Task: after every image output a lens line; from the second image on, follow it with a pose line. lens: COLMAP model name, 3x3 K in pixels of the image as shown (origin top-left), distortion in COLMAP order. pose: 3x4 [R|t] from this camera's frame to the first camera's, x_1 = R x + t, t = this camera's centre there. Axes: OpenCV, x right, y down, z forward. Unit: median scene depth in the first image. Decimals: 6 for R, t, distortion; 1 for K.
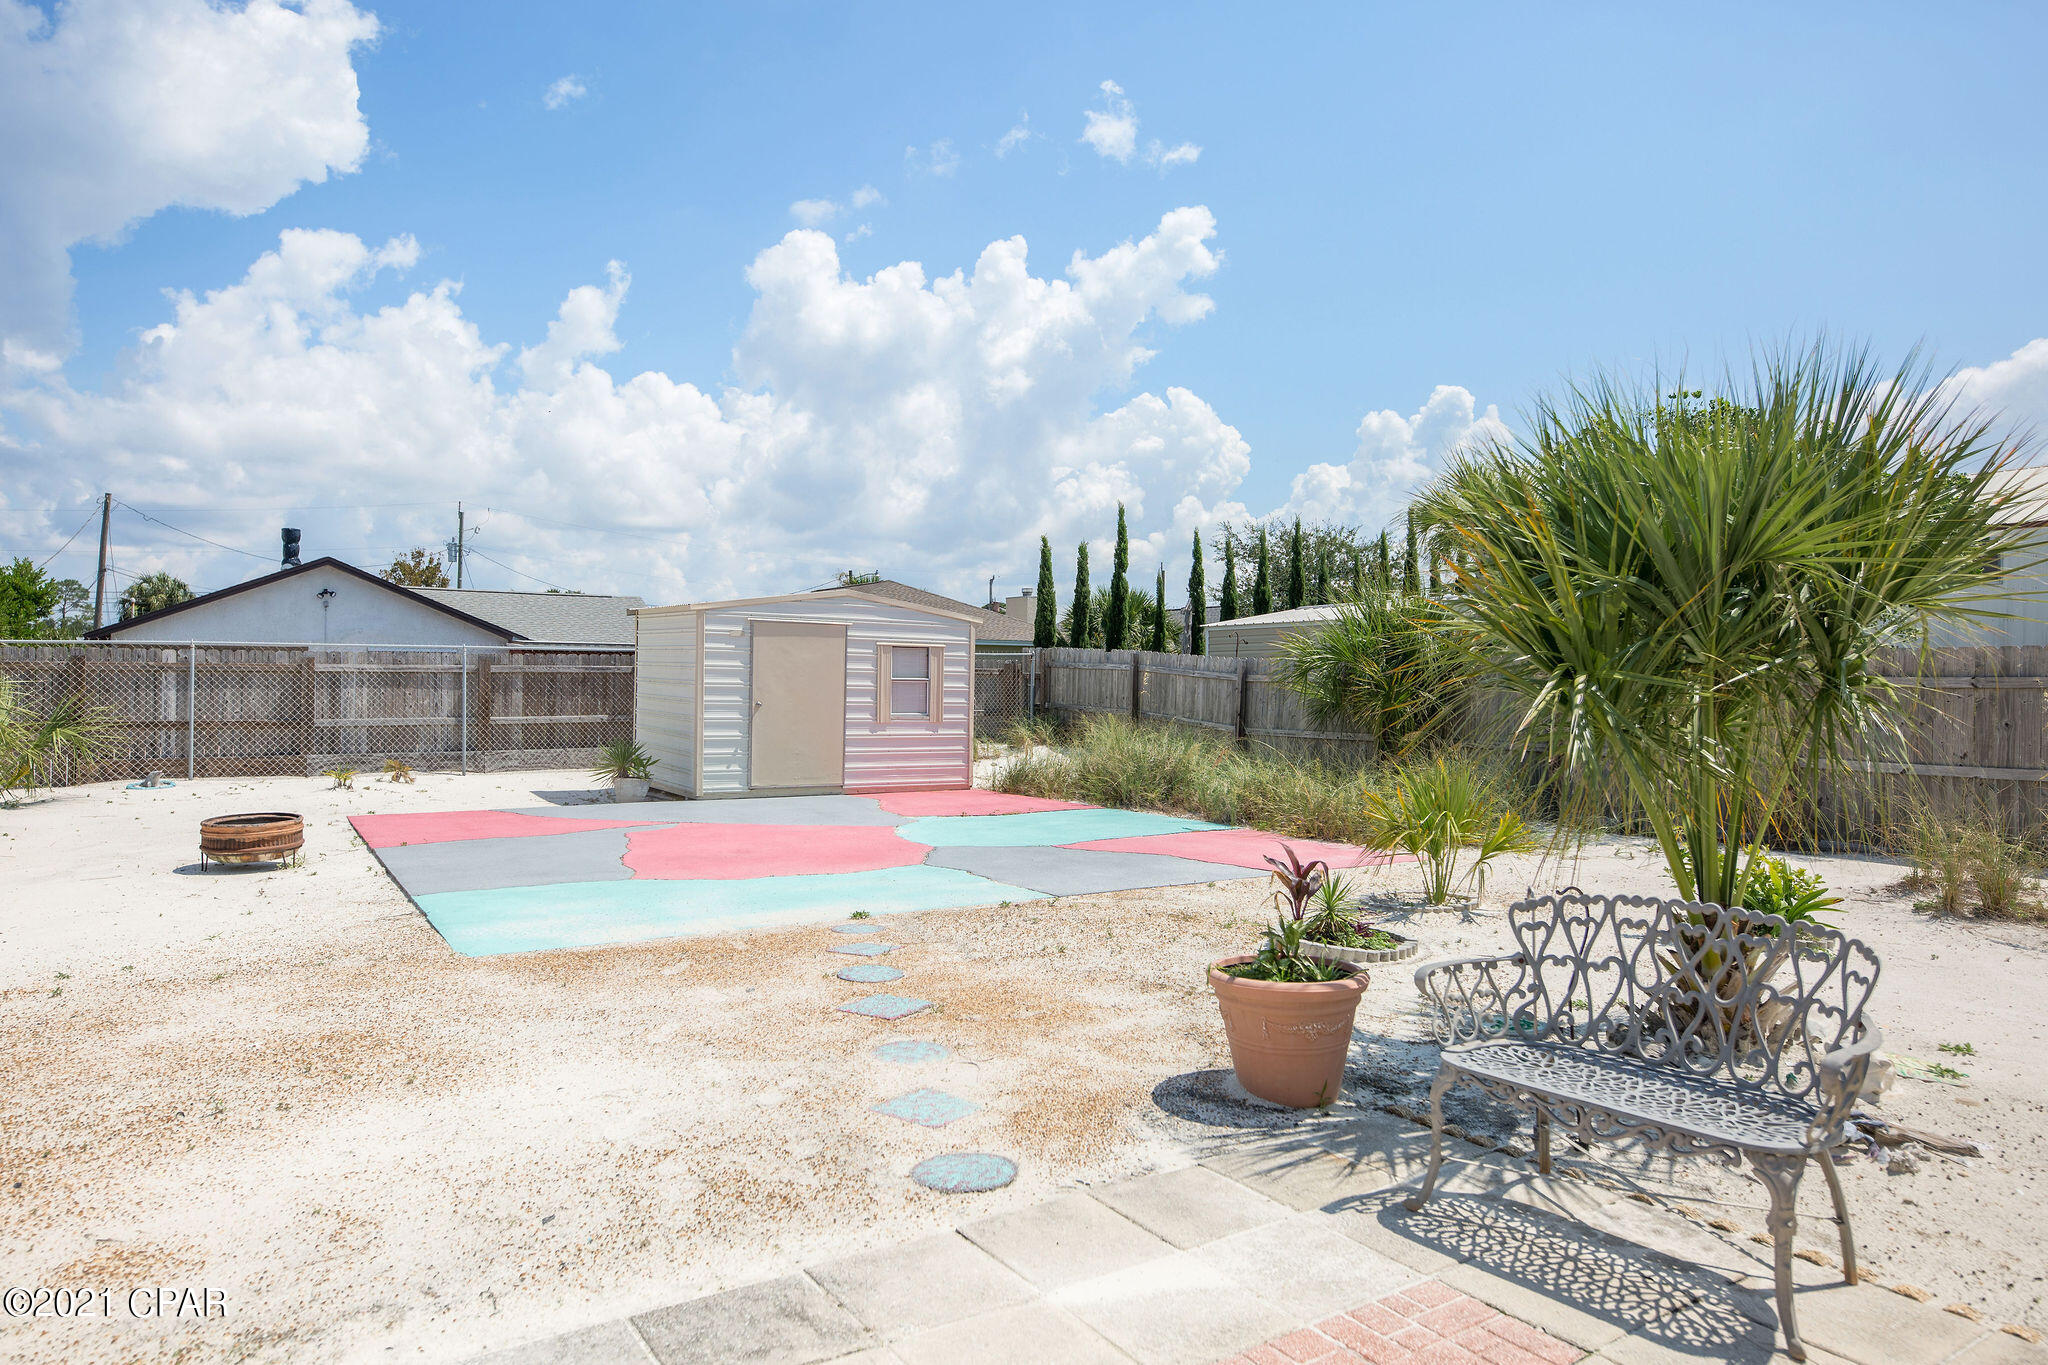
lens RADIAL K [[1269.7, 0, 1023.8], [0, 1269.7, 671.8], [0, 0, 1]] dist [0.019454, -0.002005]
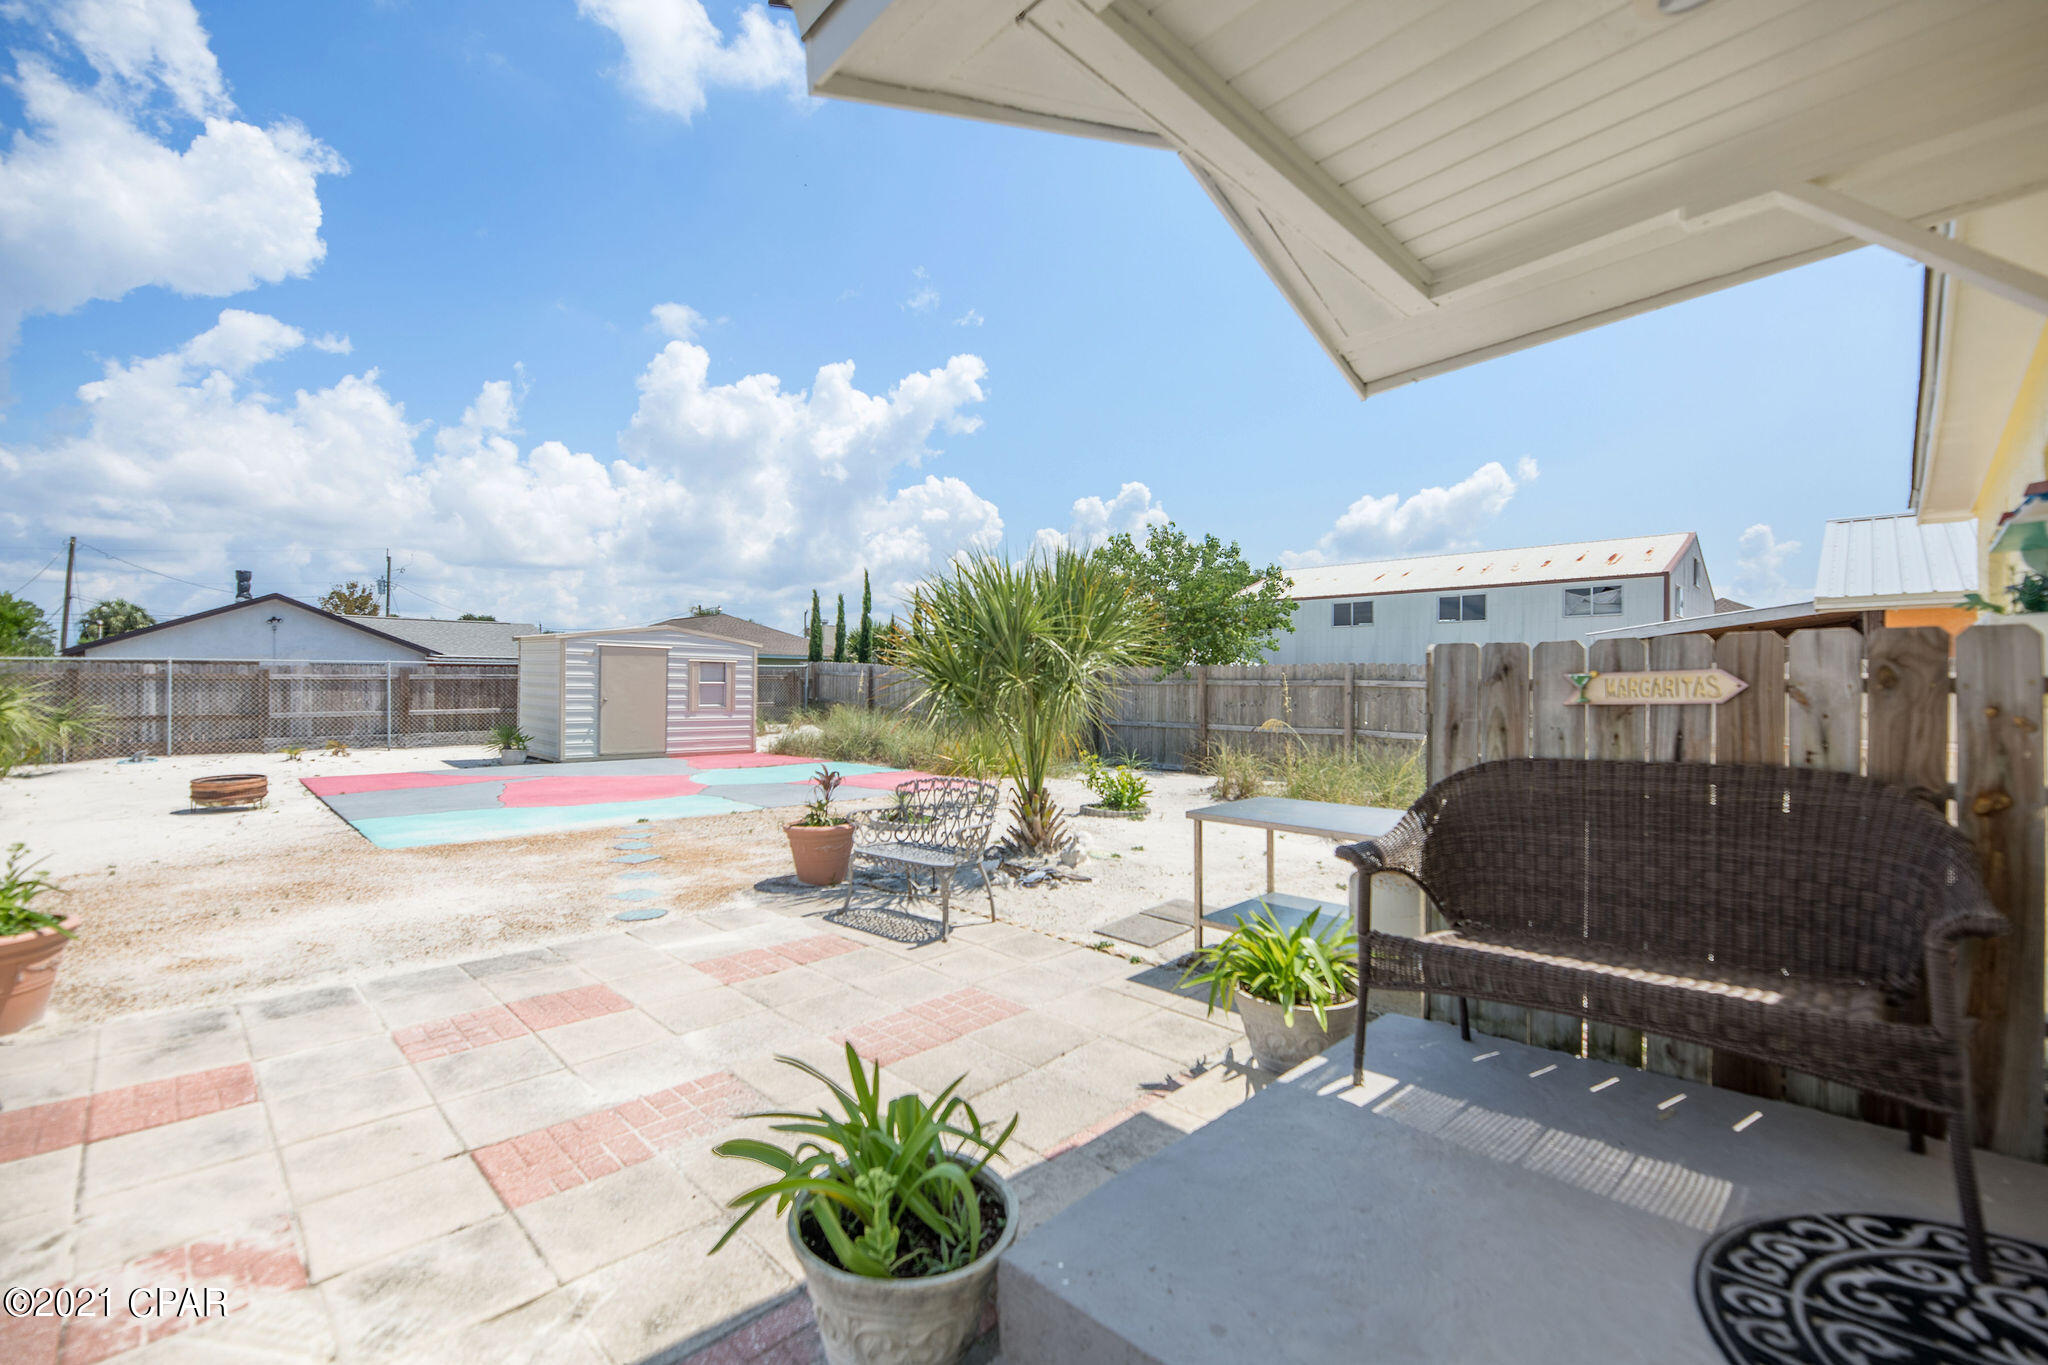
lens RADIAL K [[883.3, 0, 1038.7], [0, 883.3, 687.4], [0, 0, 1]] dist [-0.000054, -0.000778]
pose [[0.976611, -0.005426, 0.214948, 0.075806], [0.002390, 0.999894, 0.014380, -0.003578], [-0.215003, -0.013530, 0.976520, -0.156783]]
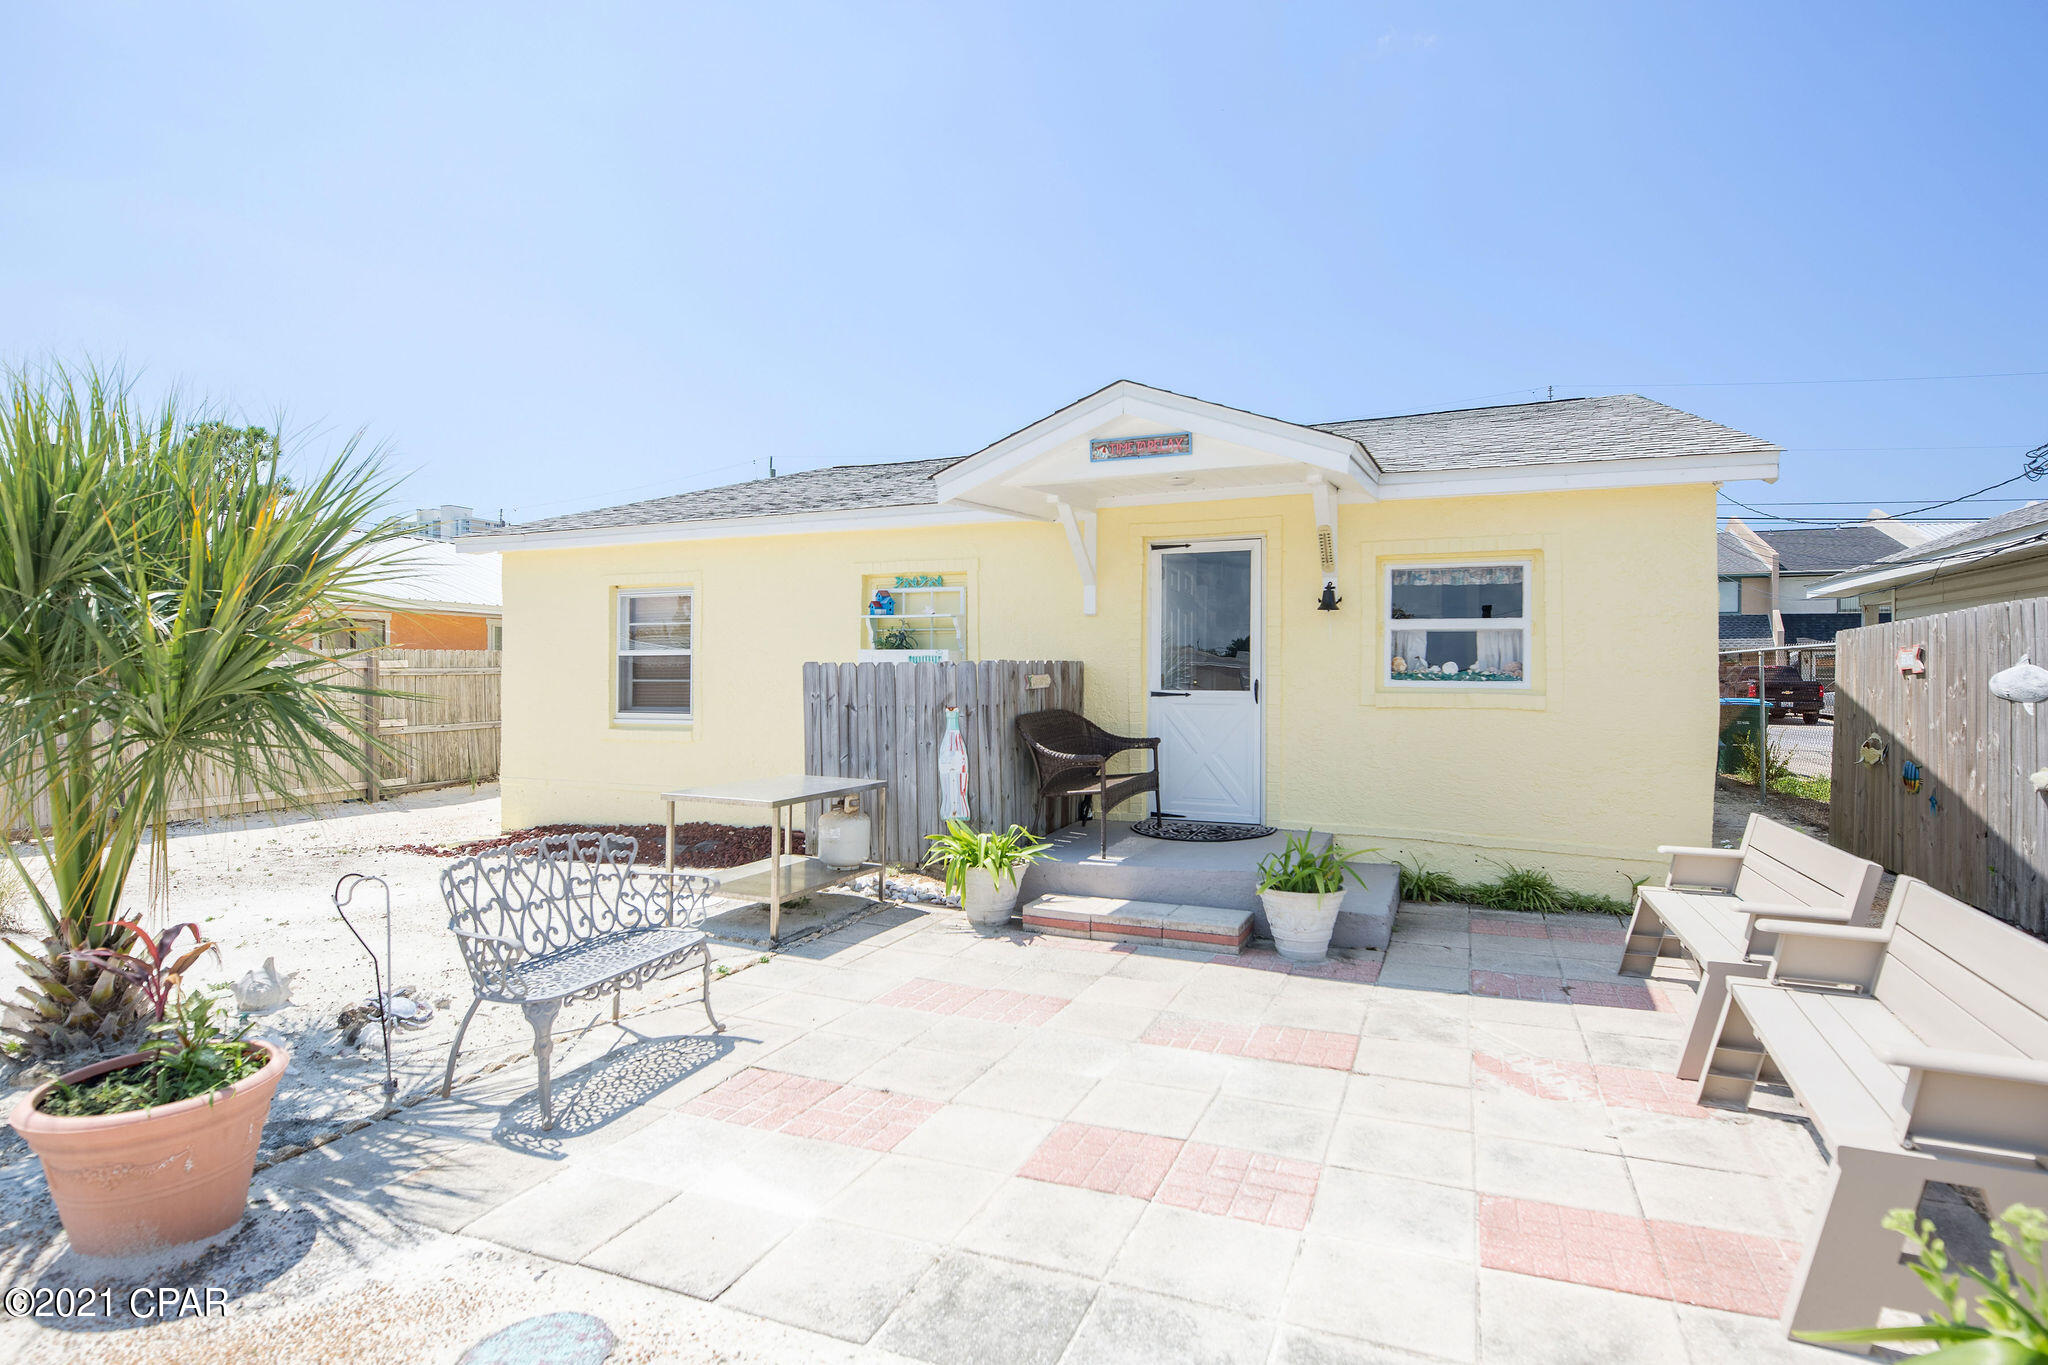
lens RADIAL K [[1066.4, 0, 1003.1], [0, 1066.4, 677.4], [0, 0, 1]] dist [-0.004166, -0.000313]
pose [[-0.555806, -0.011046, 0.831239, -0.187781], [-0.010746, 0.999924, 0.006102, -0.004901], [-0.831242, -0.005541, -0.555882, 0.292079]]
